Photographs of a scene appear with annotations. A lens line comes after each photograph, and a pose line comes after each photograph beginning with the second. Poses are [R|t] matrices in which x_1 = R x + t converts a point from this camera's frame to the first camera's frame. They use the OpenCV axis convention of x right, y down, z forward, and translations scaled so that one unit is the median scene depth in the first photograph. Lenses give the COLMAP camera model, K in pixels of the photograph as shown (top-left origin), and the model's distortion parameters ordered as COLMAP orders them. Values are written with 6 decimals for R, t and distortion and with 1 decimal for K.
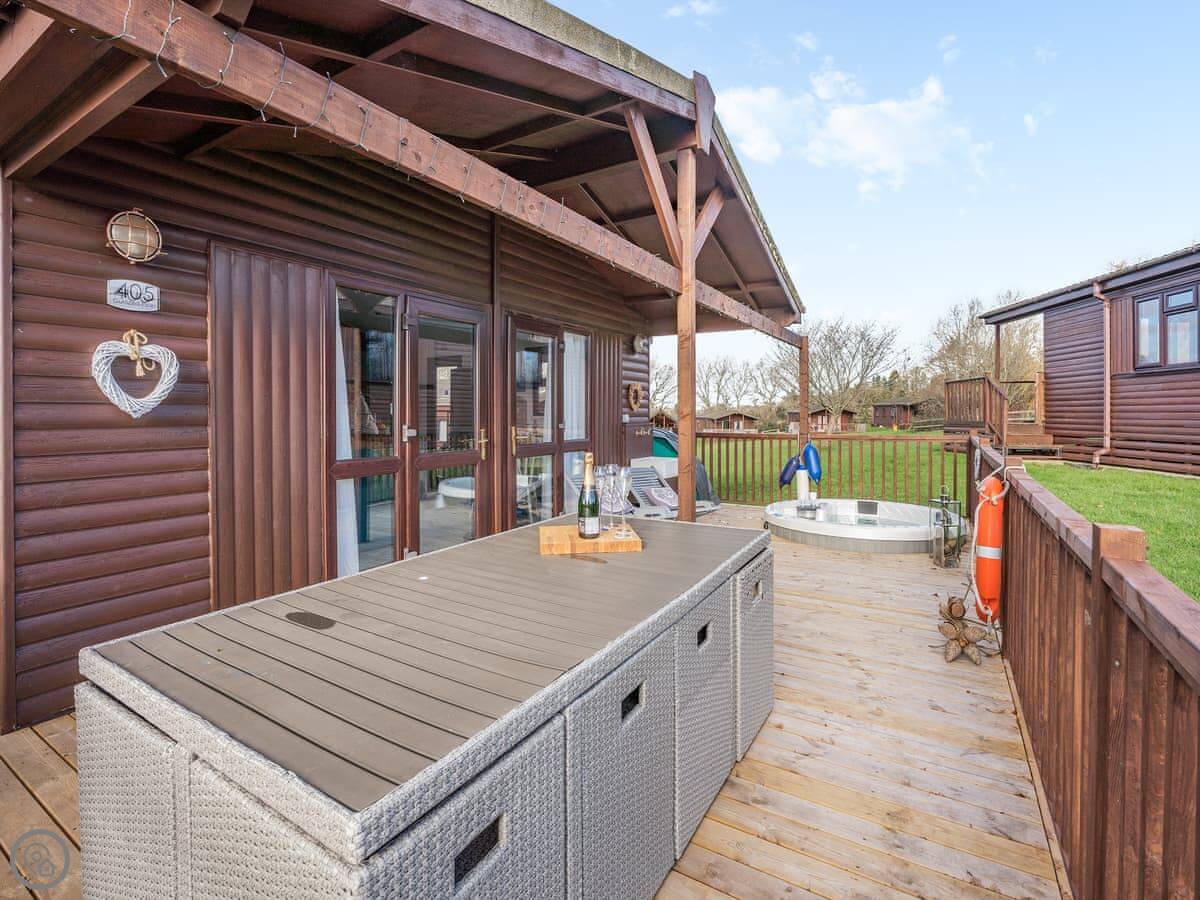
lens RADIAL K [[553.6, 0, 635.1], [0, 553.6, 411.6], [0, 0, 1]] dist [-0.022666, 0.000538]
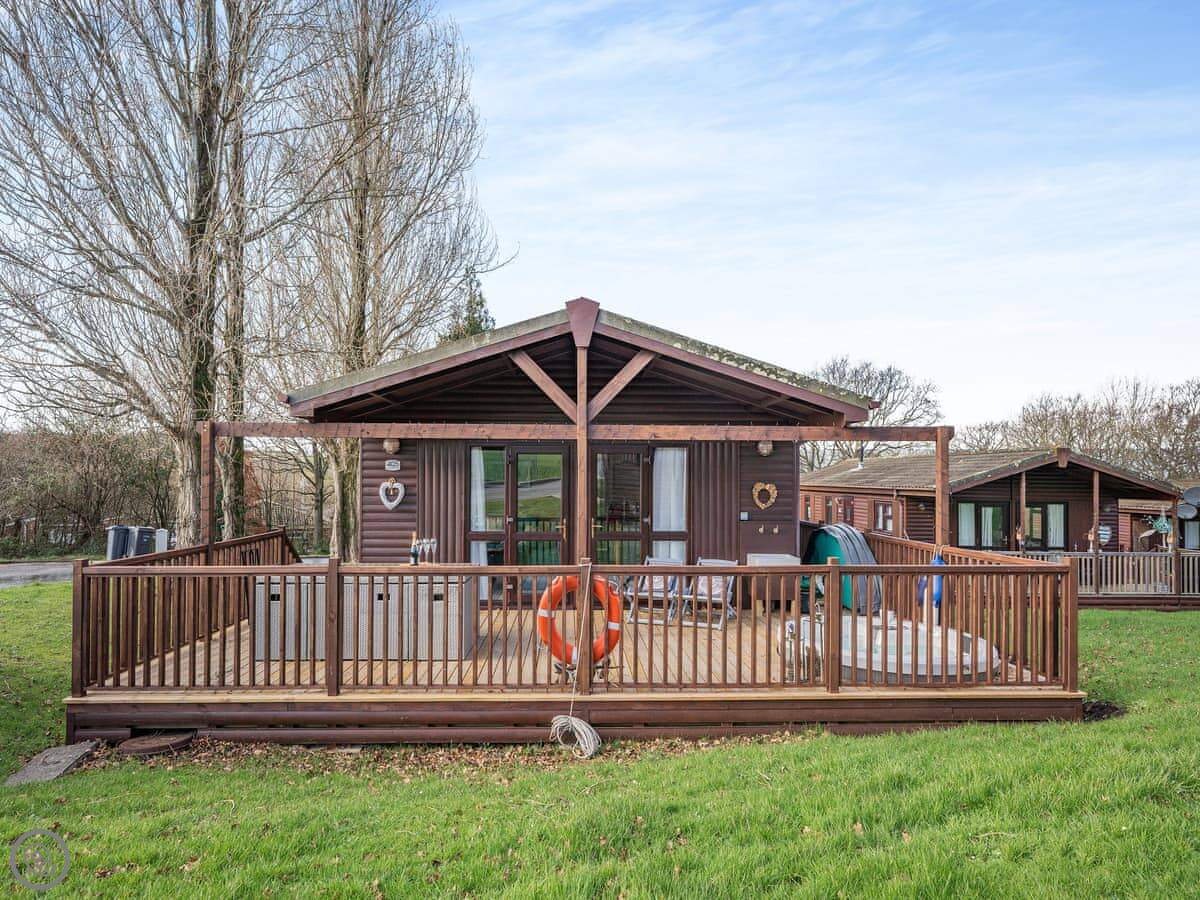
lens RADIAL K [[687.2, 0, 578.8], [0, 687.2, 439.4], [0, 0, 1]] dist [-0.001681, -0.000310]
pose [[0.502888, -0.045655, -0.863145, 0.981487], [-0.008674, 0.998287, -0.057856, -0.056381], [0.864308, 0.036582, 0.501631, 0.020053]]
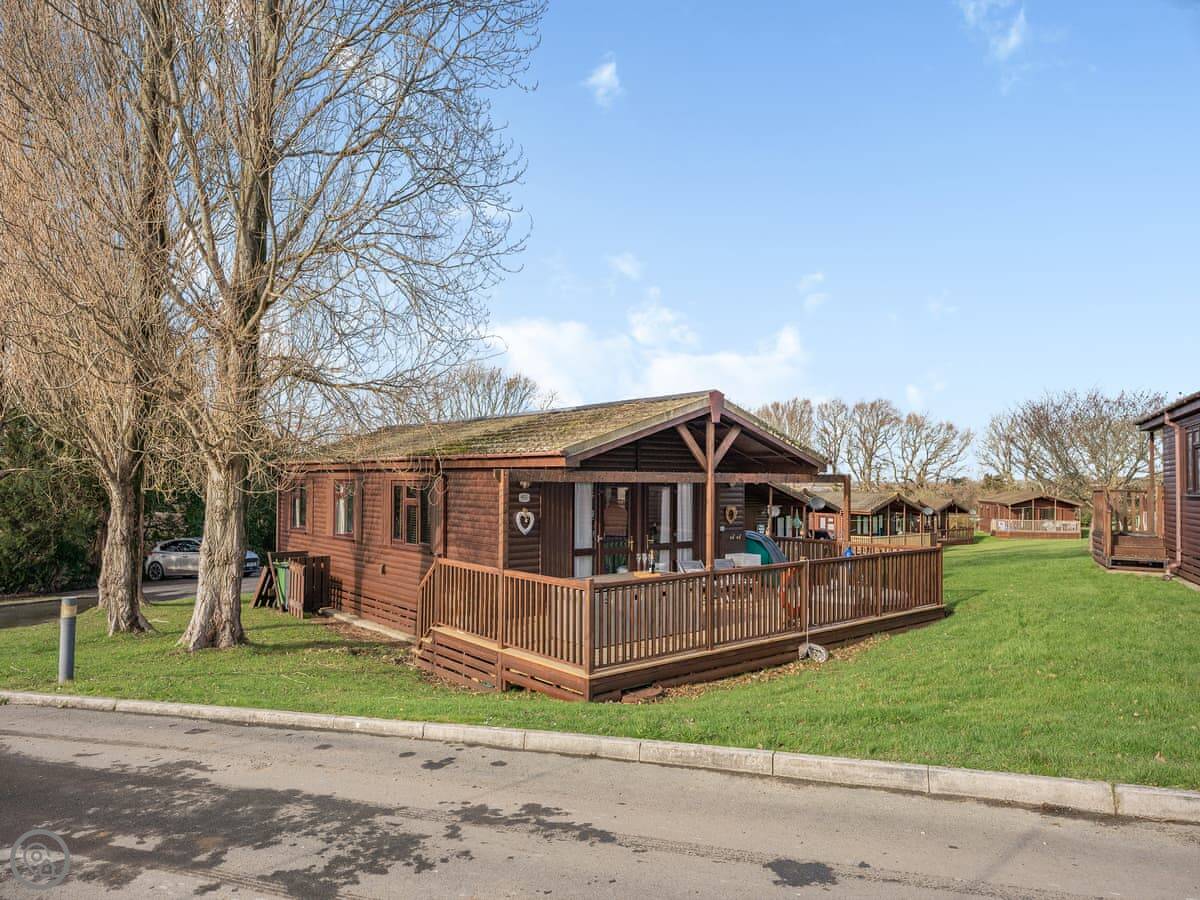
lens RADIAL K [[809.2, 0, 620.3], [0, 809.2, 393.4], [0, 0, 1]] dist [0.010514, -0.004207]
pose [[0.936936, -0.031572, -0.348073, 0.532186], [-0.006944, 0.994034, -0.108854, -0.118712], [0.349433, 0.104406, 0.931126, -1.341003]]
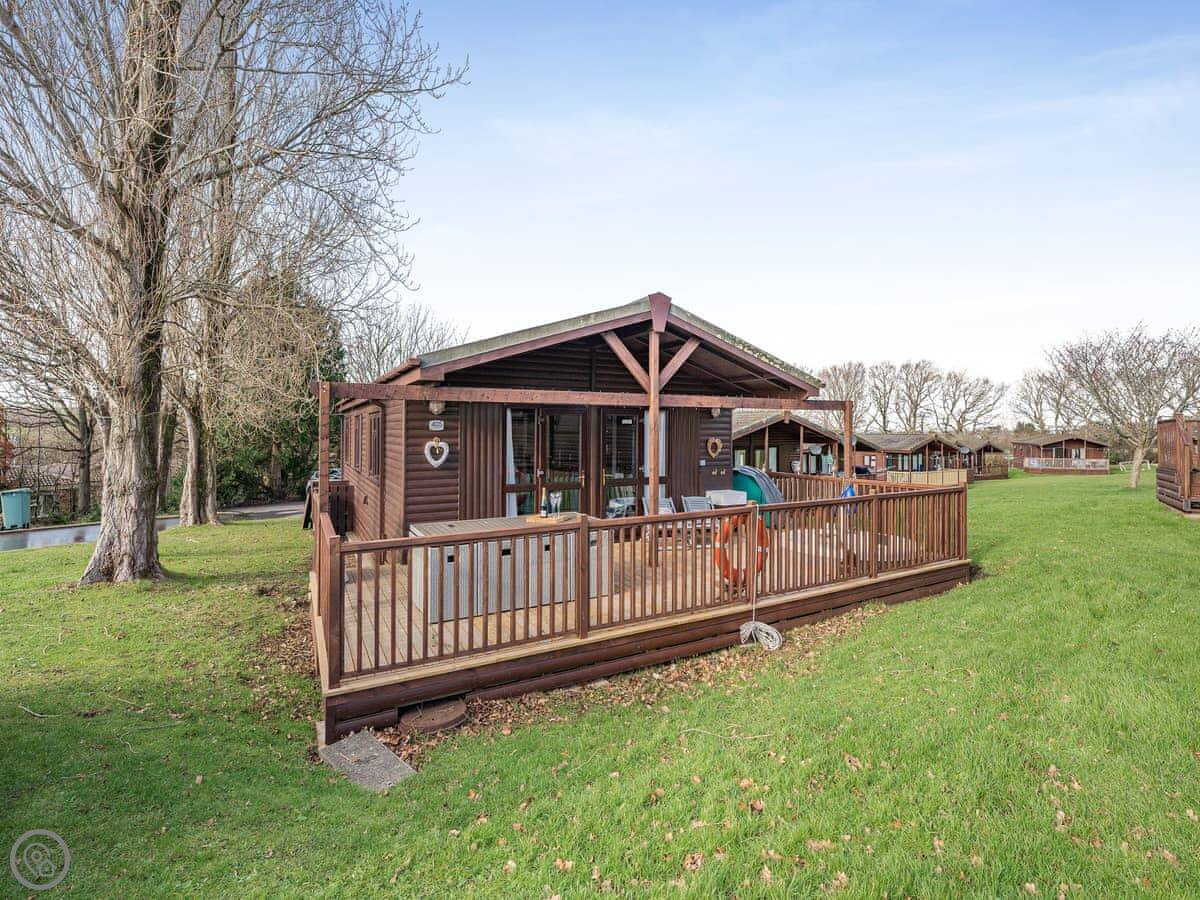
lens RADIAL K [[578.8, 0, 606.9], [0, 578.8, 391.6], [0, 0, 1]] dist [-0.021679, 0.002418]
pose [[0.848780, -0.034388, -0.527626, 0.571725], [-0.002112, 0.997654, -0.068420, -0.069481], [0.528741, 0.059188, 0.846717, -0.442143]]
